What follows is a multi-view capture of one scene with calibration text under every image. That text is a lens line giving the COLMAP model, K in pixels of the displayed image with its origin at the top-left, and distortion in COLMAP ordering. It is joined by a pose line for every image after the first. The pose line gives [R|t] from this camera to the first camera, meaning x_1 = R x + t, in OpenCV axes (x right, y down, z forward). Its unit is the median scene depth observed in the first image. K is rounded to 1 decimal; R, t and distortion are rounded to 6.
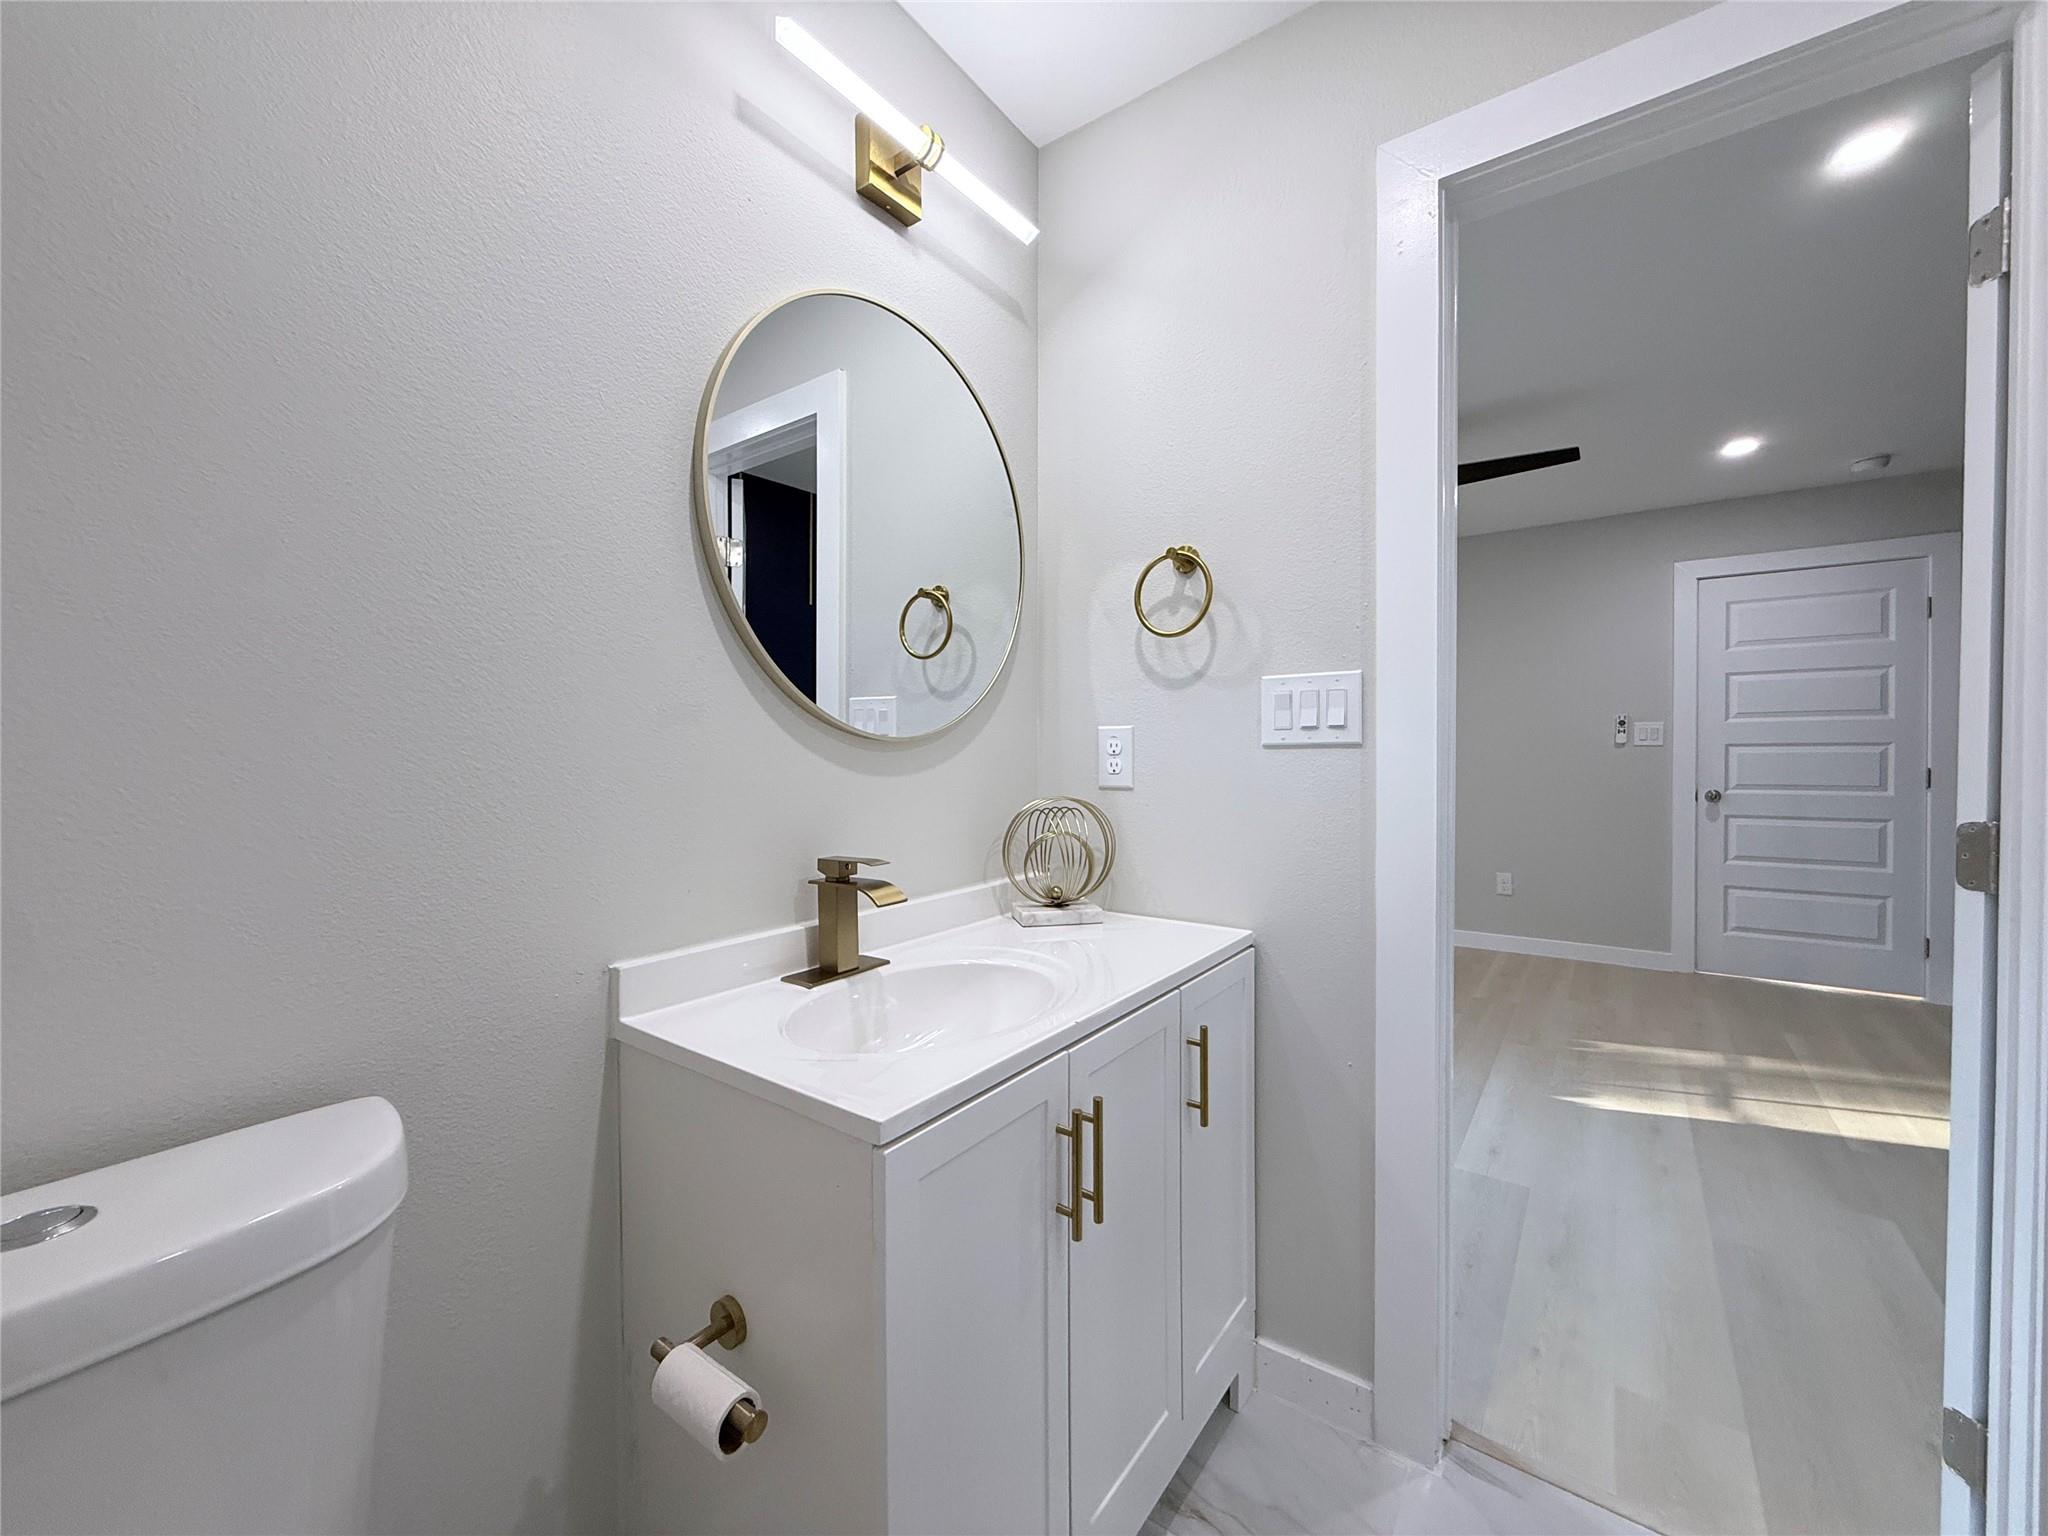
lens RADIAL K [[783.6, 0, 1024.0], [0, 783.6, 768.0], [0, 0, 1]] dist [-0.000095, 0.000025]
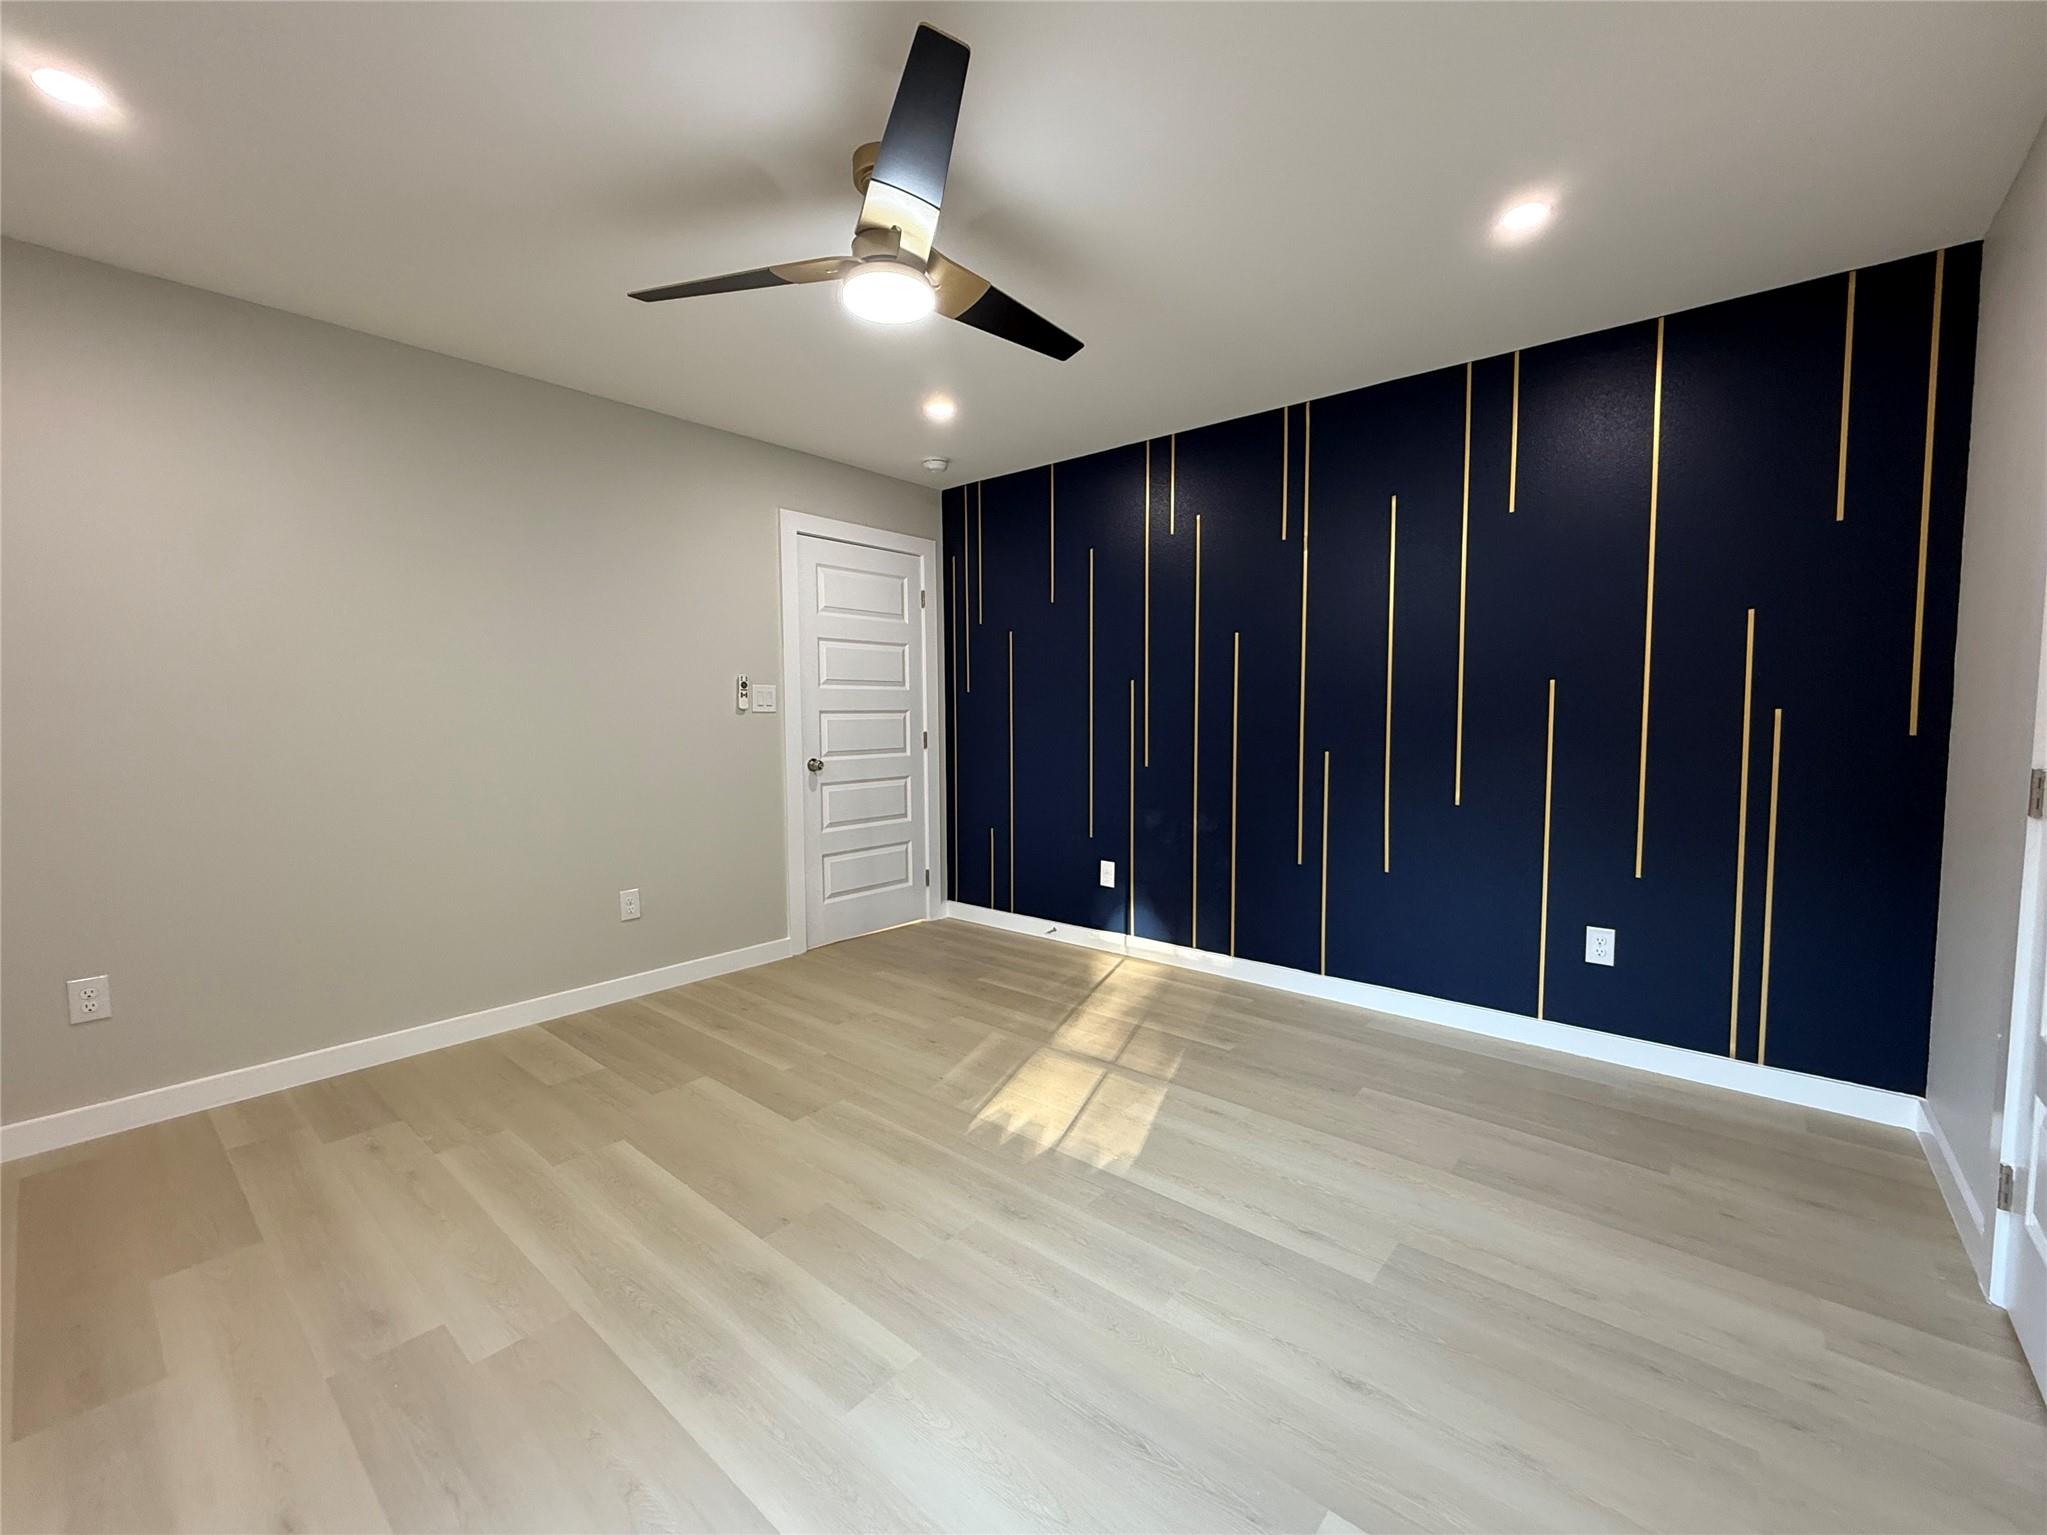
lens RADIAL K [[814.7, 0, 1019.3], [0, 814.7, 765.5], [0, 0, 1]] dist [0.000034, 0.000260]
pose [[0.050961, -0.057269, 0.997057, -0.101627], [0.028652, 0.998027, 0.055861, -0.012158], [-0.998290, 0.025721, 0.052502, 0.695350]]
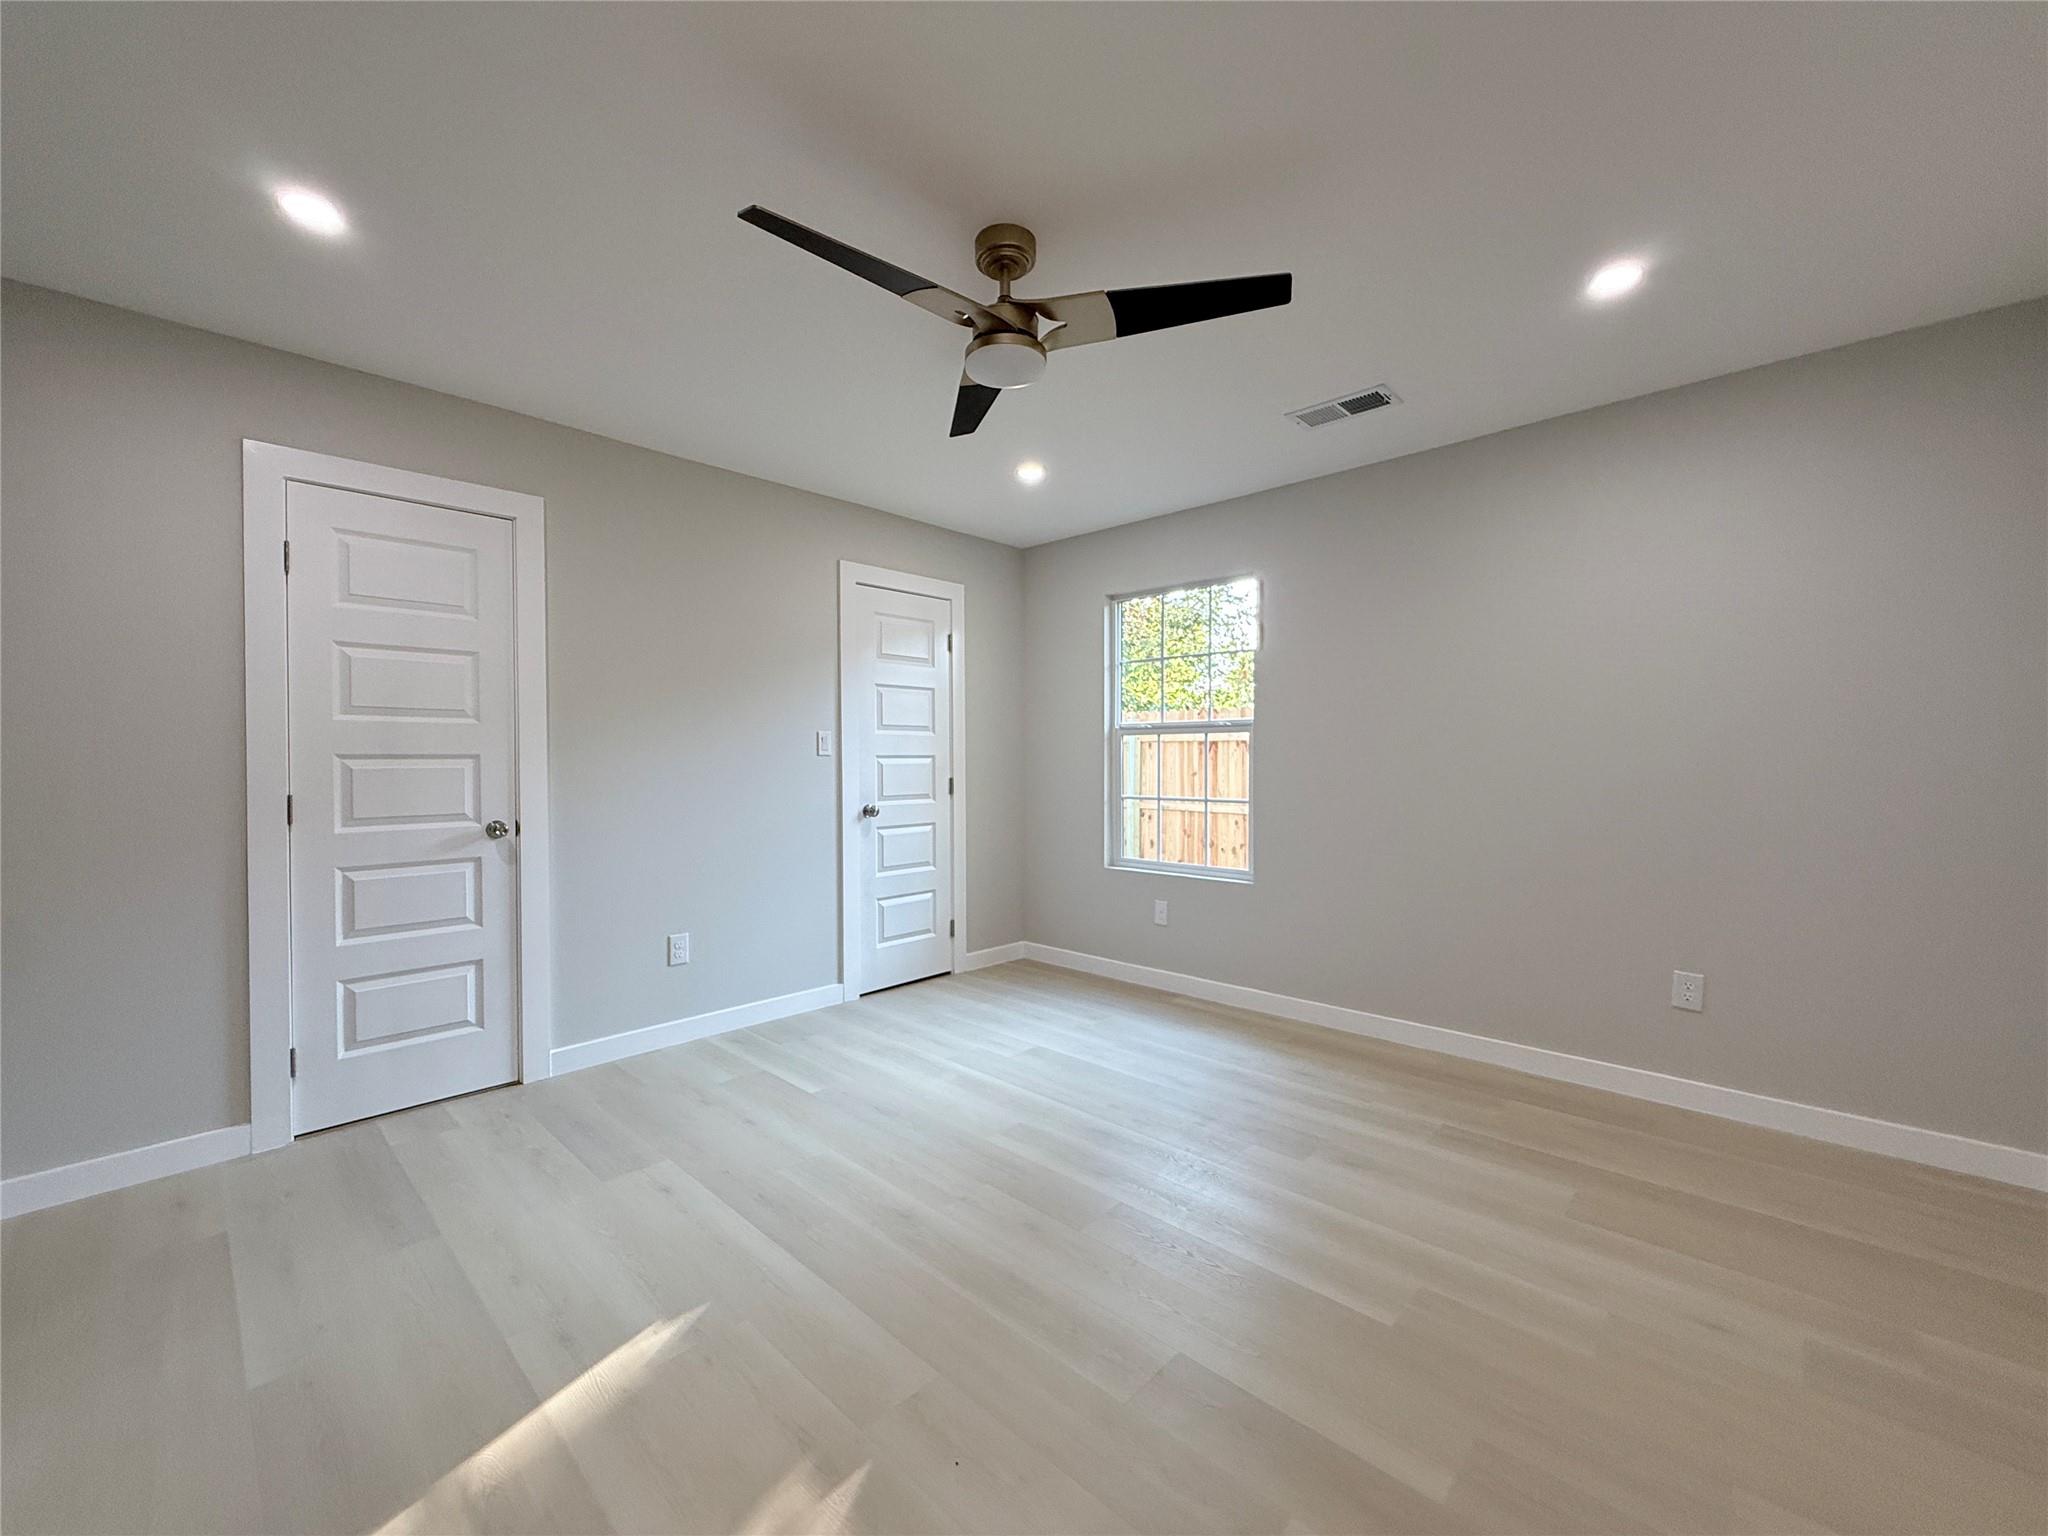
lens RADIAL K [[816.0, 0, 1019.8], [0, 816.0, 767.2], [0, 0, 1]] dist [0.000441, 0.000467]
pose [[-0.112531, 0.010515, -0.993593, 0.850745], [-0.017154, 0.999774, 0.012523, -0.016894], [0.993500, 0.018453, -0.112325, 0.856110]]
